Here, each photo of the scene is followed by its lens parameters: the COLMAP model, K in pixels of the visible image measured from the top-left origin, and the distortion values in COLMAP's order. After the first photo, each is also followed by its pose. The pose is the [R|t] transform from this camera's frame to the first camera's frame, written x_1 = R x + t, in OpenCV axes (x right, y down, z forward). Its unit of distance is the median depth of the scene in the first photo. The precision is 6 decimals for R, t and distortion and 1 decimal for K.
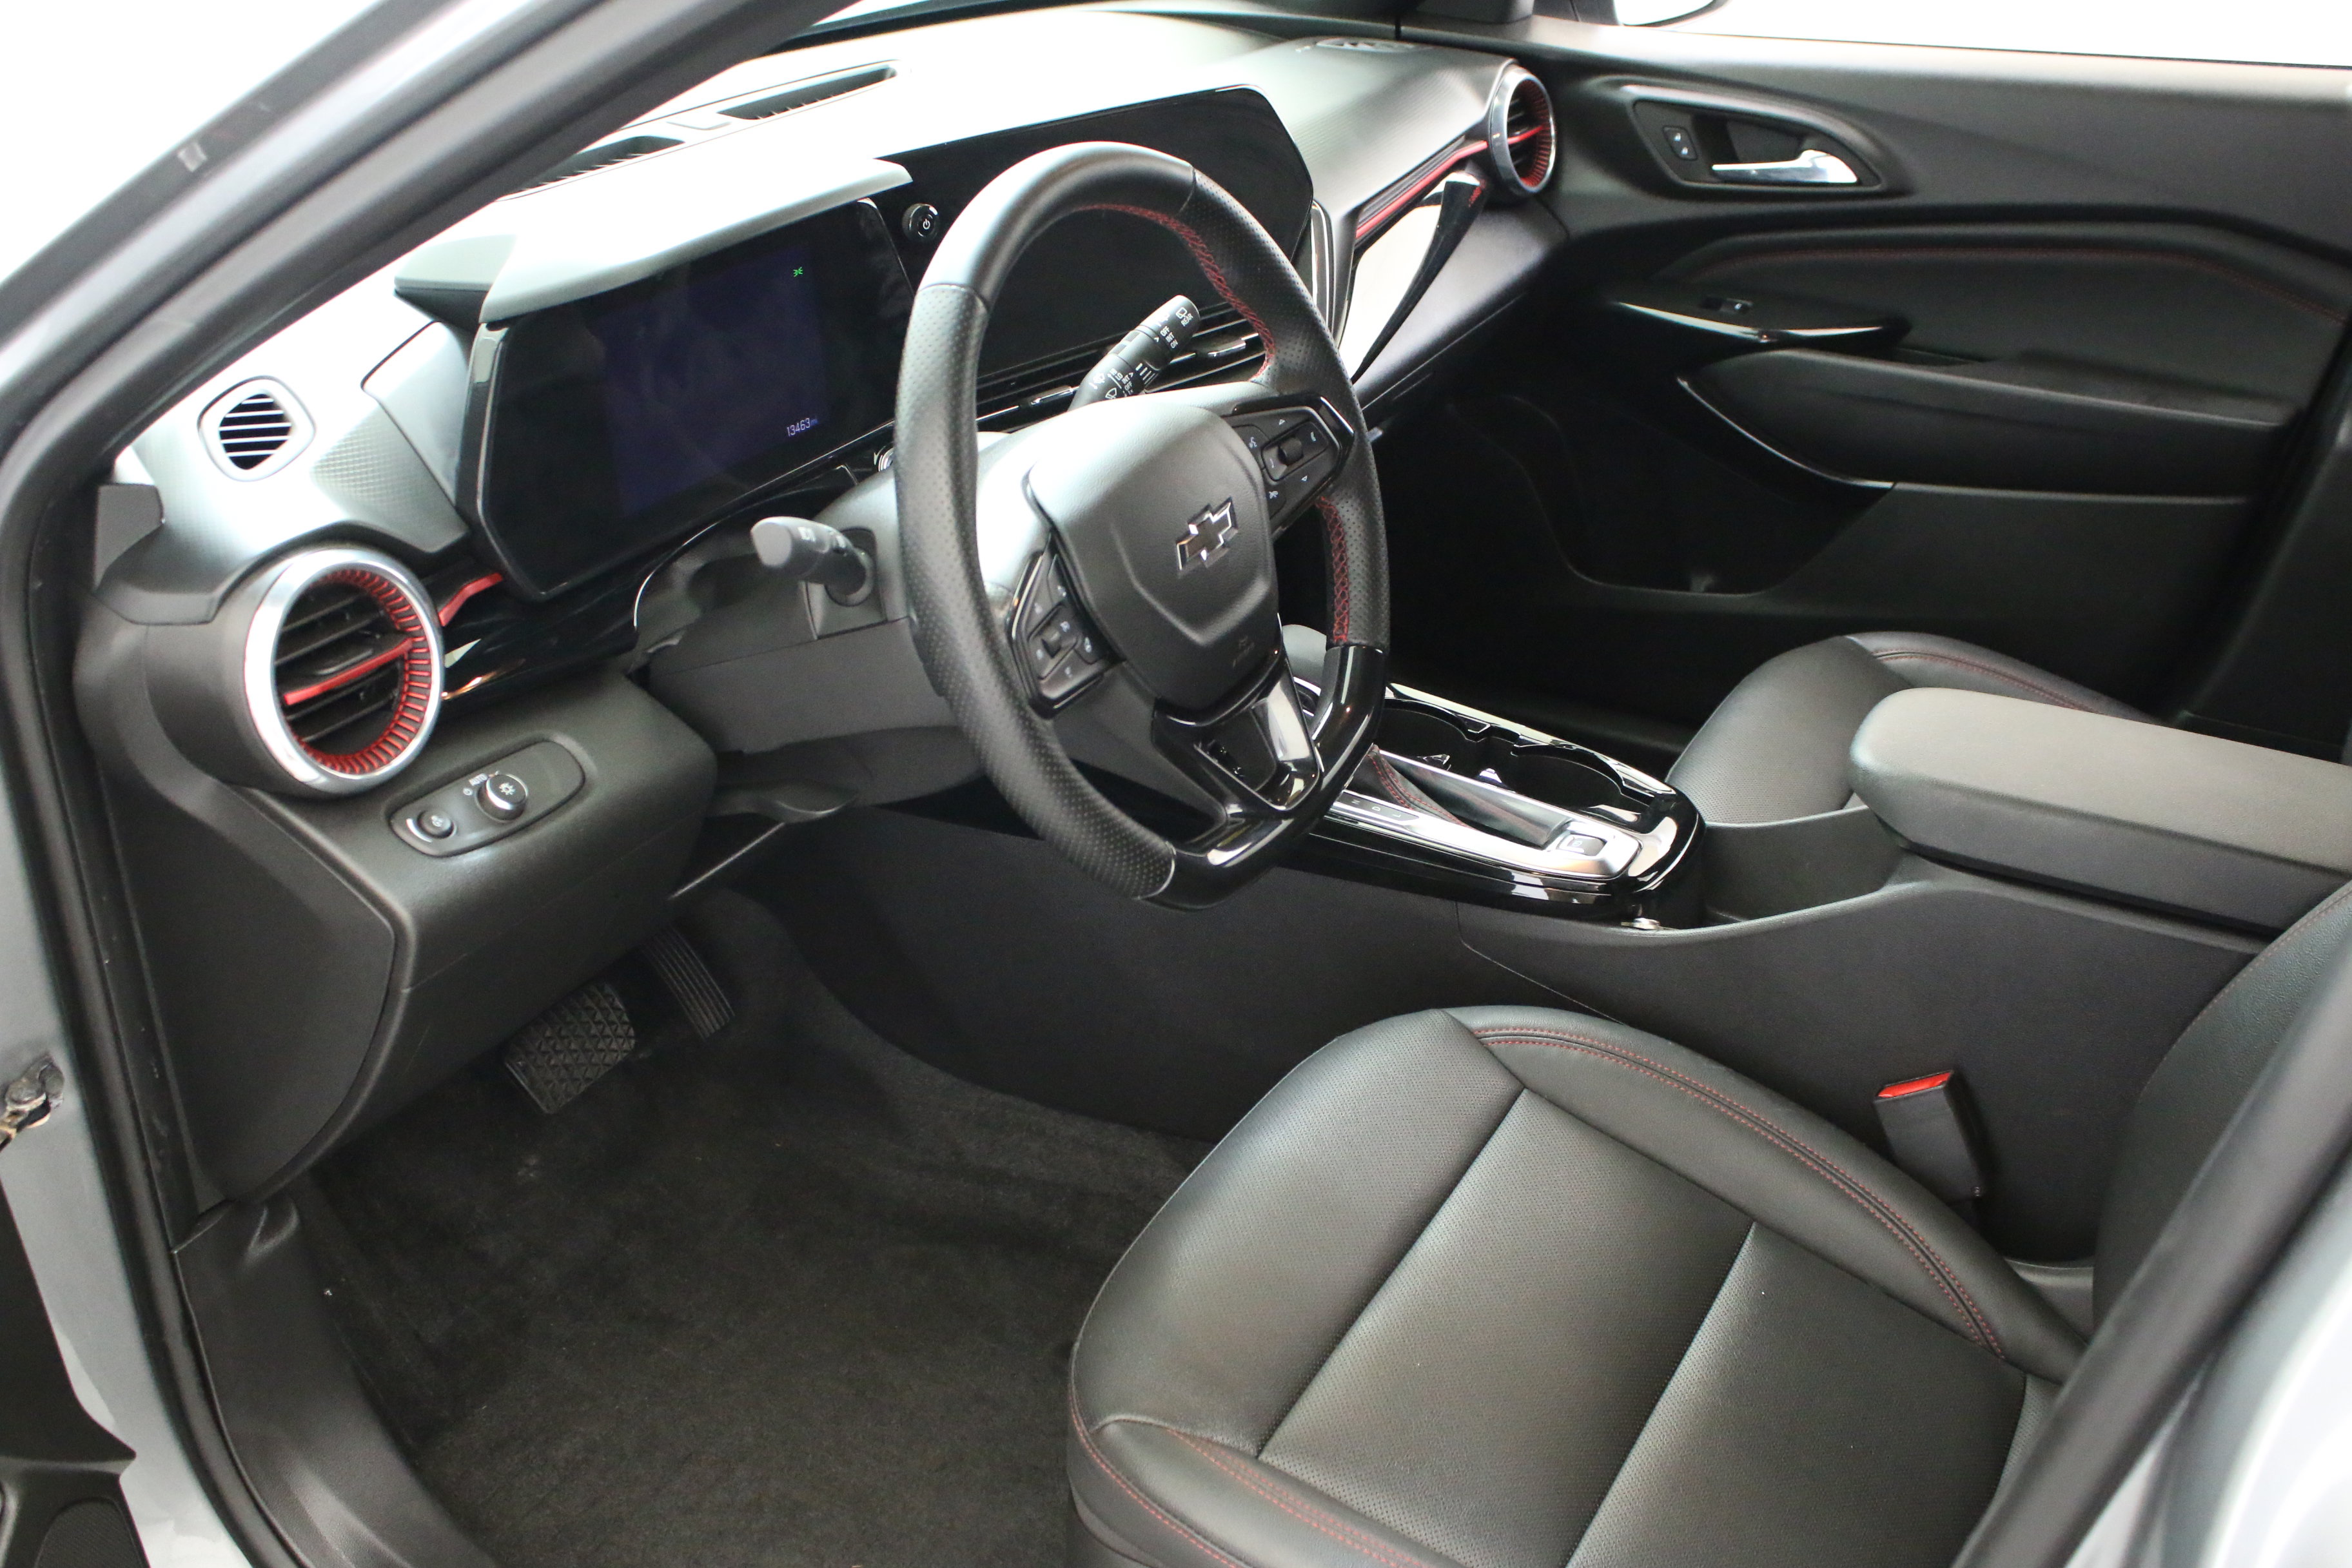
lens RADIAL K [[2259.2, 0, 1181.5], [0, 2259.2, 803.8], [0, 0, 1]] dist [-0.074932, 0.000000]
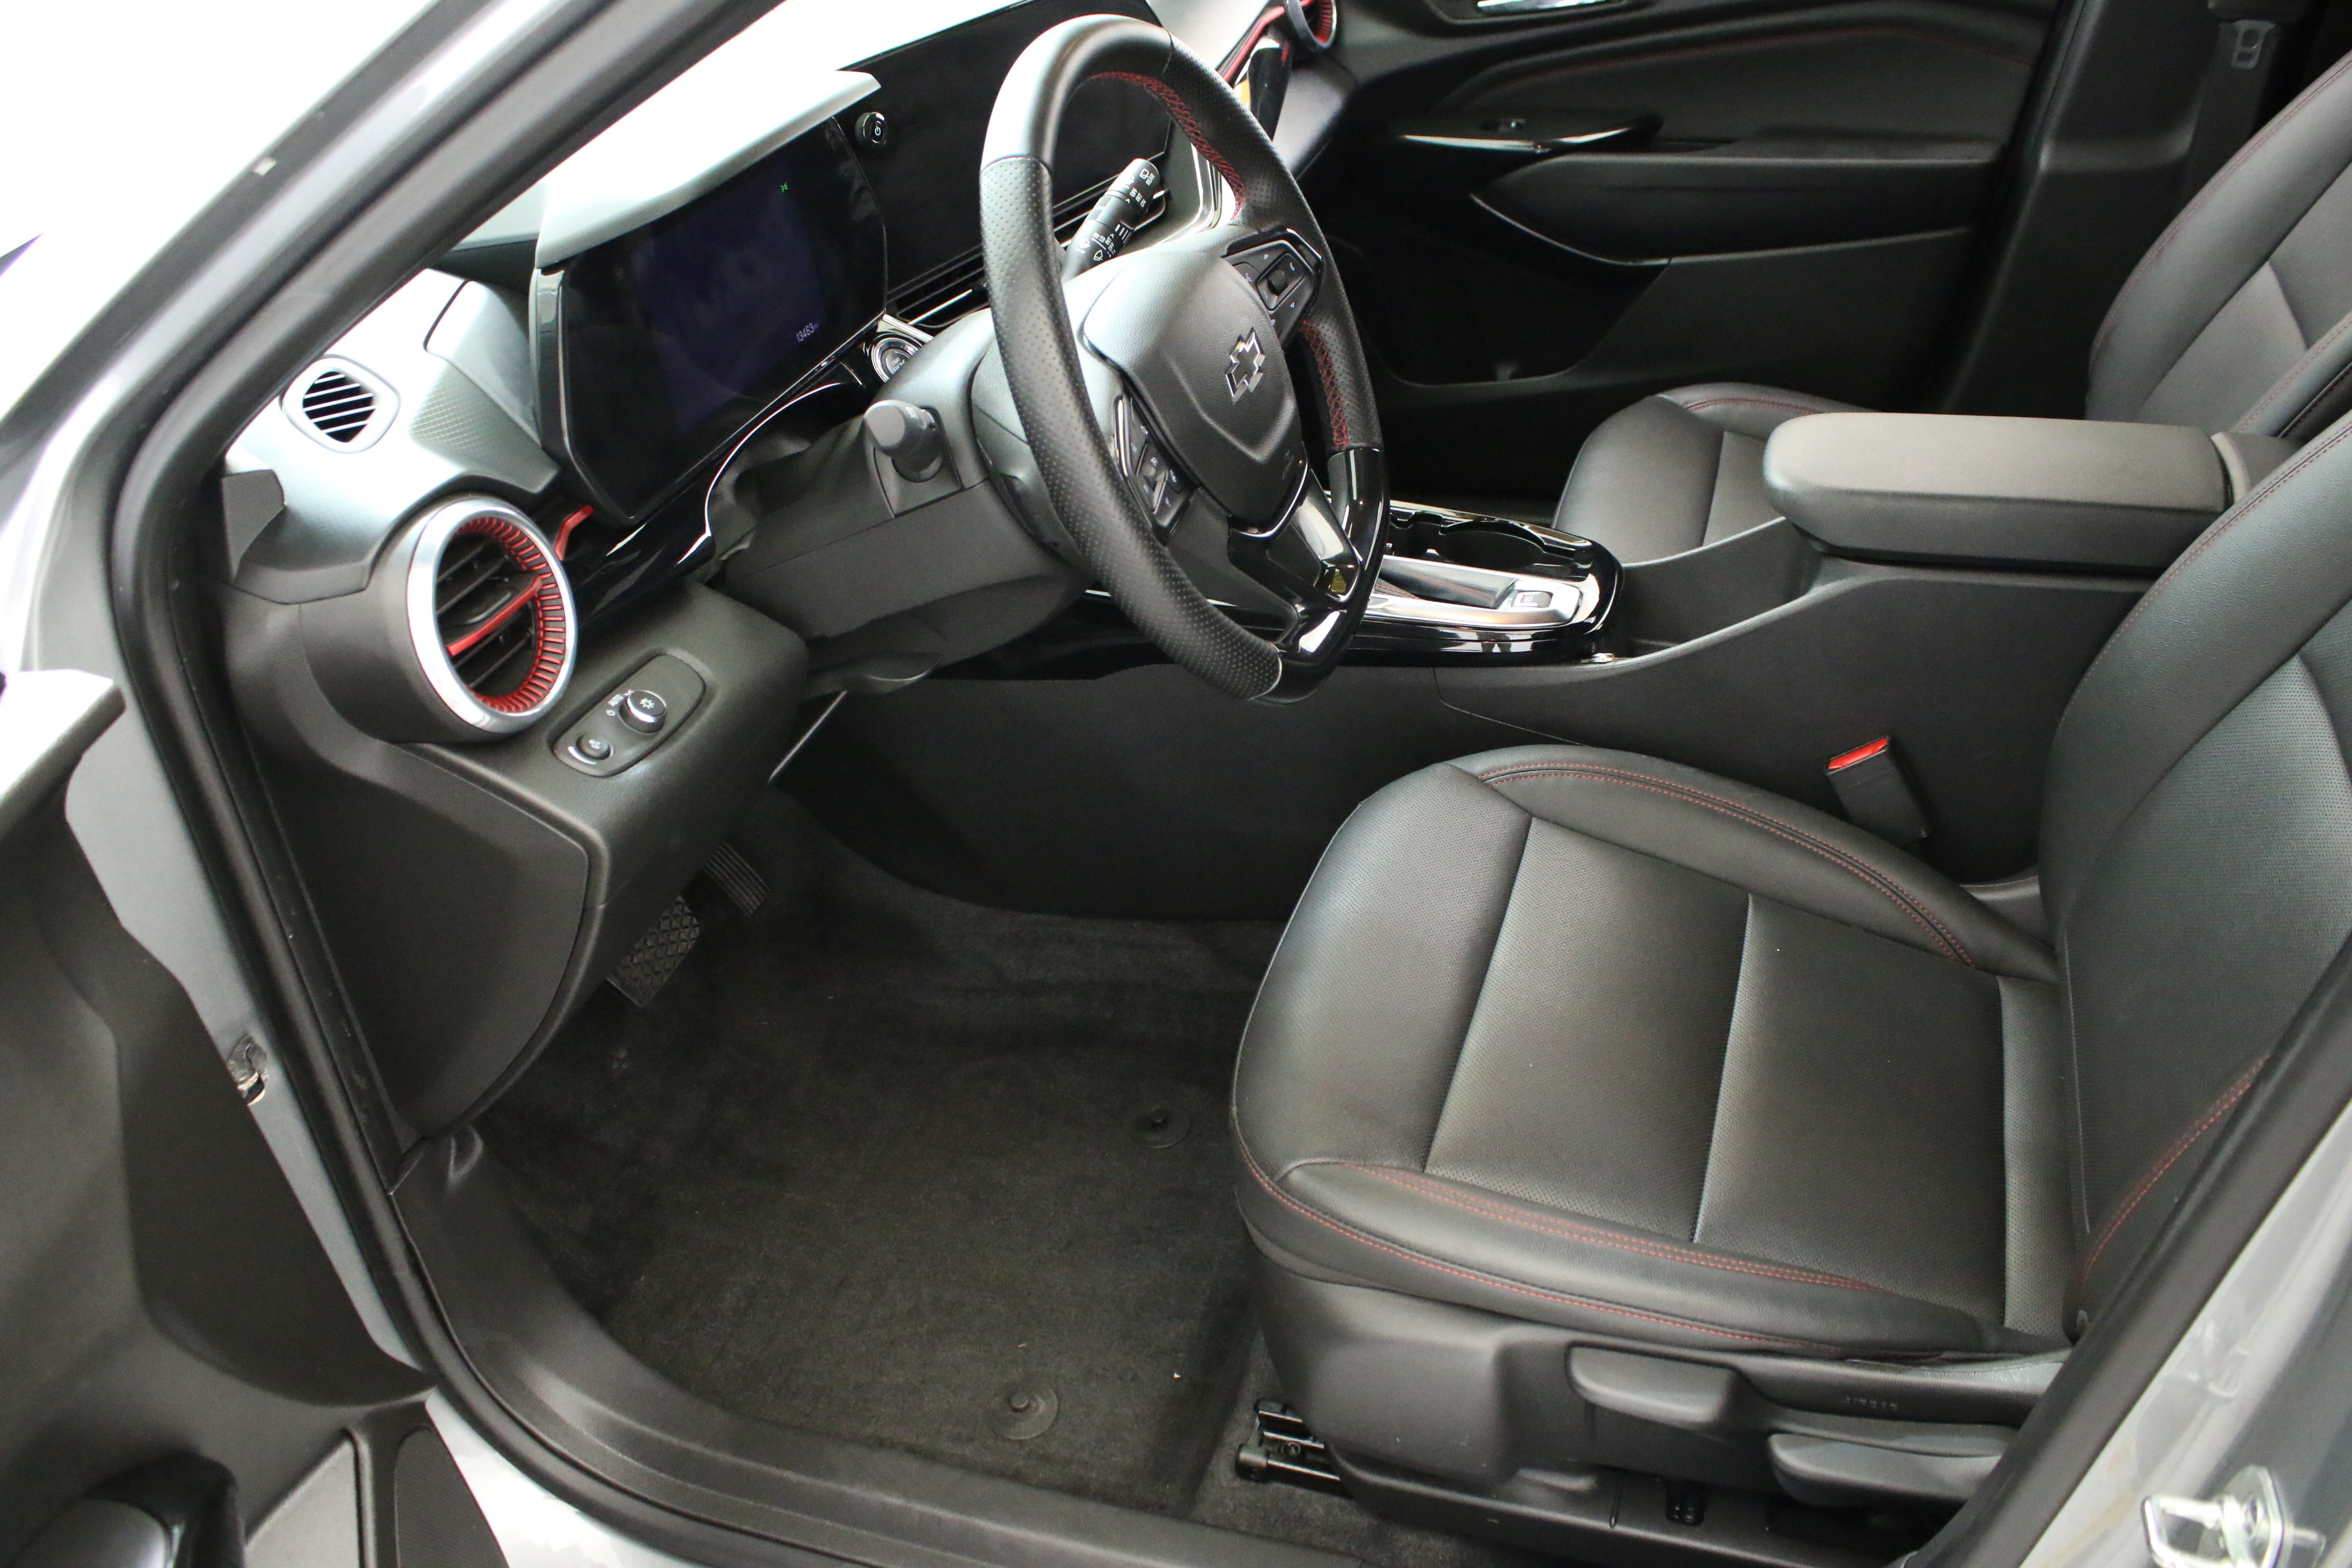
lens RADIAL K [[1937.9, 0, 1164.6], [0, 1937.9, 780.4], [0, 0, 1]] dist [-0.118990, 0.057981]
pose [[0.977179, -0.178844, 0.114614, -0.145300], [0.170452, 0.982167, 0.079332, -0.001086], [-0.126758, -0.057985, 0.990237, 0.059885]]
